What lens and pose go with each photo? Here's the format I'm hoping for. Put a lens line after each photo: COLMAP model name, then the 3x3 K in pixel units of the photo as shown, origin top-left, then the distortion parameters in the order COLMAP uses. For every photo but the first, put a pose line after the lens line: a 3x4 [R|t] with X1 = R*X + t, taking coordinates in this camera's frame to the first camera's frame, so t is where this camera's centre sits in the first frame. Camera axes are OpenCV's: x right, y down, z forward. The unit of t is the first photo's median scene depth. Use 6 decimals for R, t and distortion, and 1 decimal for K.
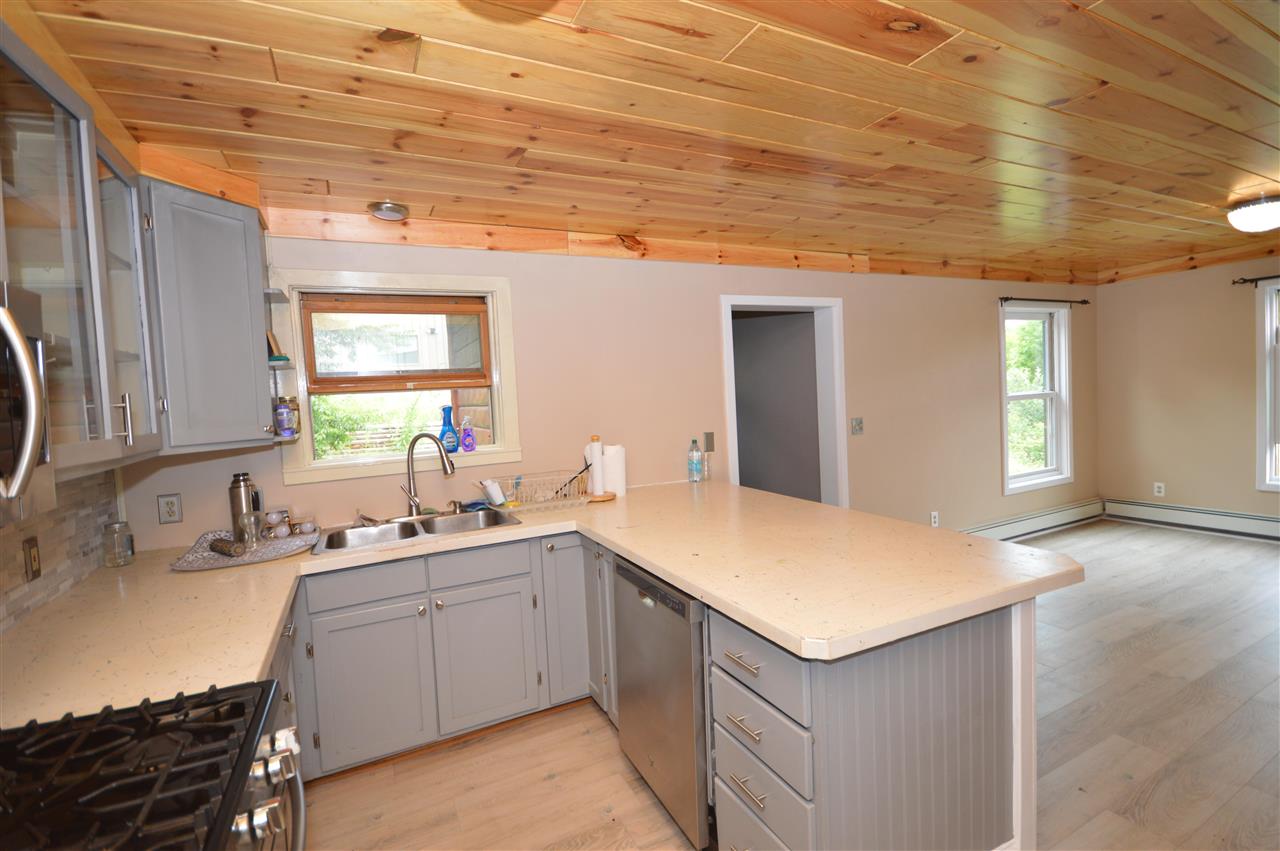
lens RADIAL K [[569.5, 0, 645.3], [0, 569.5, 422.7], [0, 0, 1]] dist [0.004502, -0.008187]
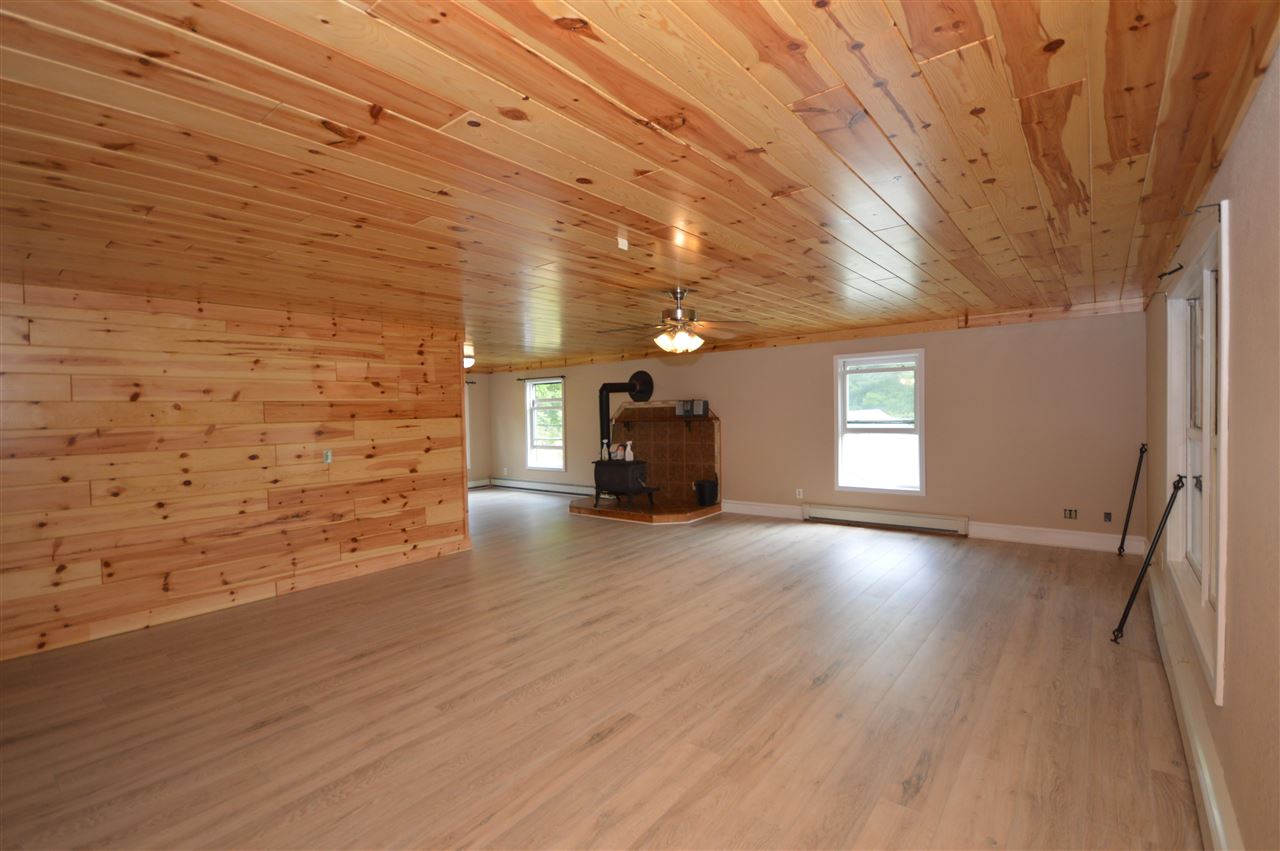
lens RADIAL K [[569.5, 0, 649.4], [0, 569.5, 426.9], [0, 0, 1]] dist [0.004502, -0.008187]
pose [[0.903930, 0.019557, 0.427232, 0.652514], [-0.003630, 0.999269, -0.038061, 0.040991], [-0.427664, 0.032854, 0.903340, -1.650826]]
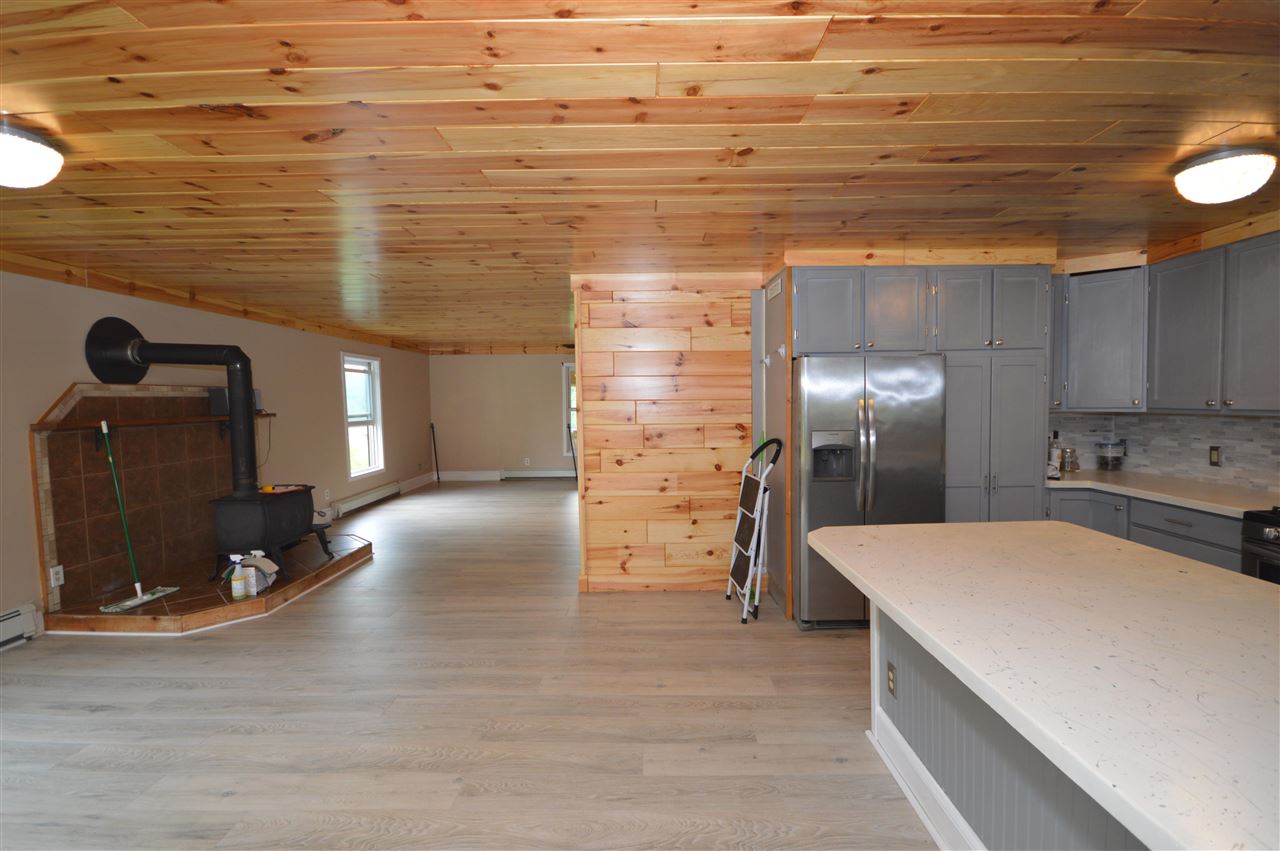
lens RADIAL K [[569.5, 0, 643.7], [0, 569.5, 424.2], [0, 0, 1]] dist [0.004502, -0.008187]
pose [[-0.890366, 0.044444, 0.453070, 0.218987], [0.082407, 0.994517, 0.064388, -0.065784], [-0.447724, 0.094665, -0.889147, 1.100341]]
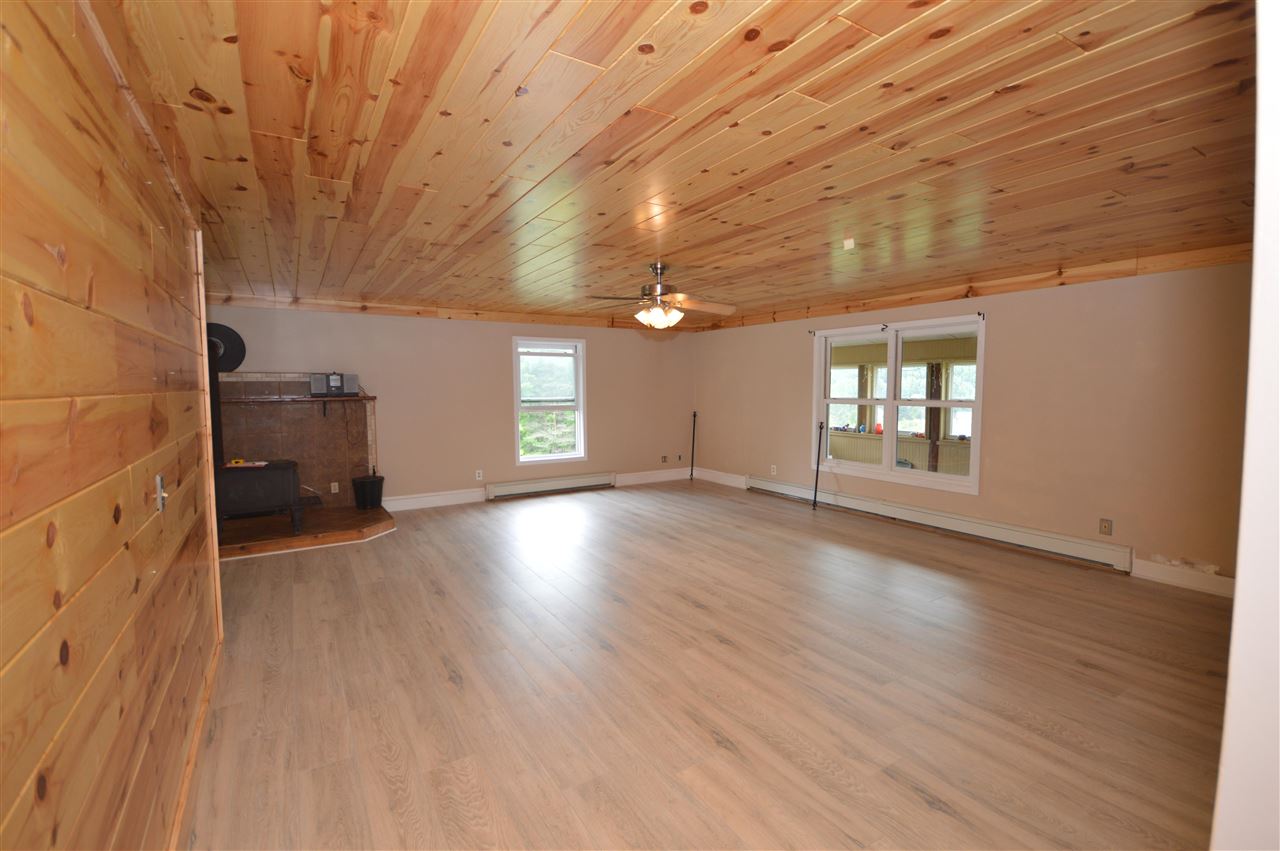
lens RADIAL K [[569.5, 0, 639.3], [0, 569.5, 428.7], [0, 0, 1]] dist [0.004502, -0.008187]
pose [[-0.092888, -0.021852, 0.995437, 0.011945], [0.056828, 0.998013, 0.027212, 0.017309], [-0.994054, 0.059096, -0.091461, -0.436084]]
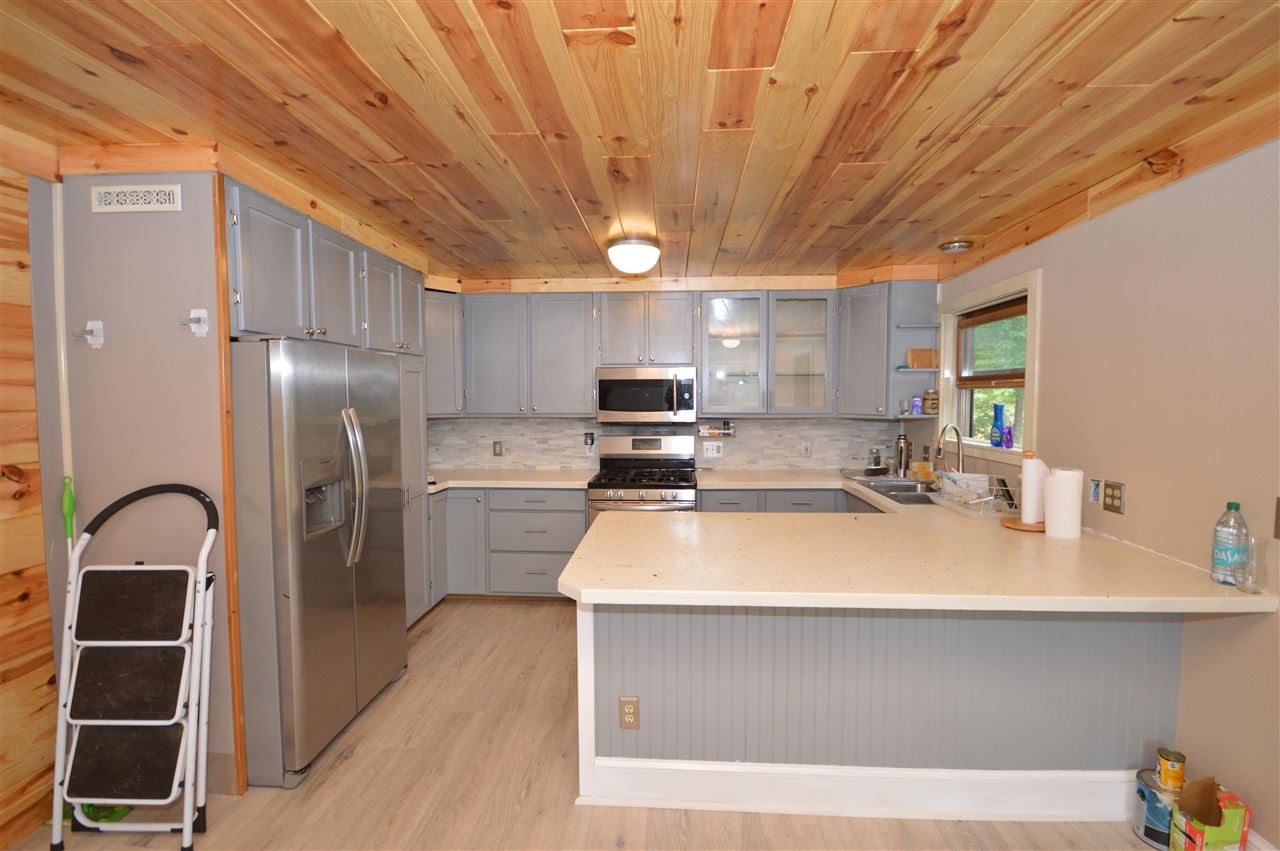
lens RADIAL K [[569.5, 0, 645.9], [0, 569.5, 424.4], [0, 0, 1]] dist [0.004502, -0.008187]
pose [[-0.492965, 0.097148, -0.864608, 0.718847], [-0.017645, 0.992426, 0.121570, -0.085236], [0.869870, 0.075186, -0.487517, 0.736304]]
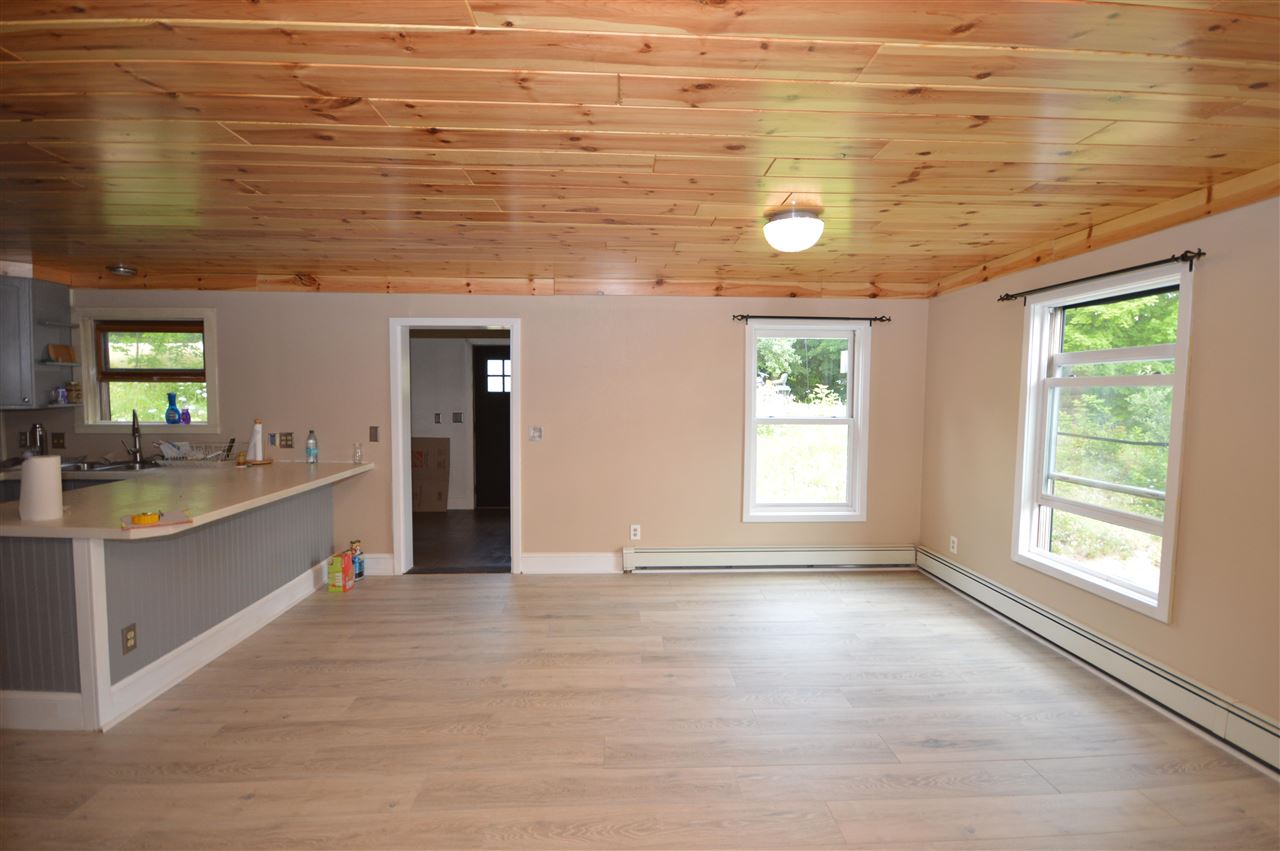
lens RADIAL K [[569.5, 0, 648.2], [0, 569.5, 424.1], [0, 0, 1]] dist [0.004502, -0.008187]
pose [[0.916890, 0.081839, -0.390661, 1.114871], [-0.075910, 0.996644, 0.030622, -0.070539], [0.391856, 0.001578, 0.920025, 0.072571]]
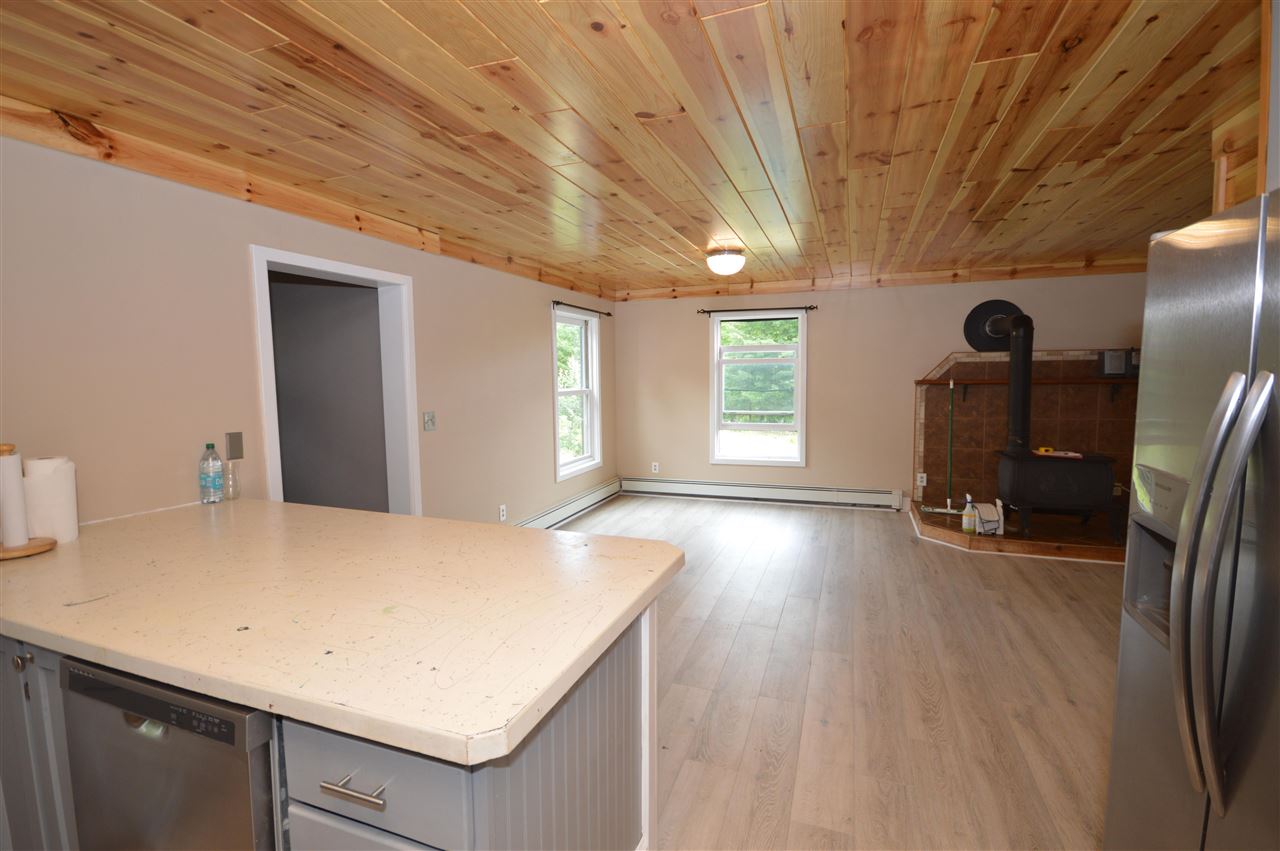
lens RADIAL K [[569.5, 0, 641.8], [0, 569.5, 425.0], [0, 0, 1]] dist [0.004502, -0.008187]
pose [[0.722738, -0.017468, 0.690902, -0.013072], [0.006352, 0.999806, 0.018634, -0.002985], [-0.691093, -0.009079, 0.722709, 0.119406]]
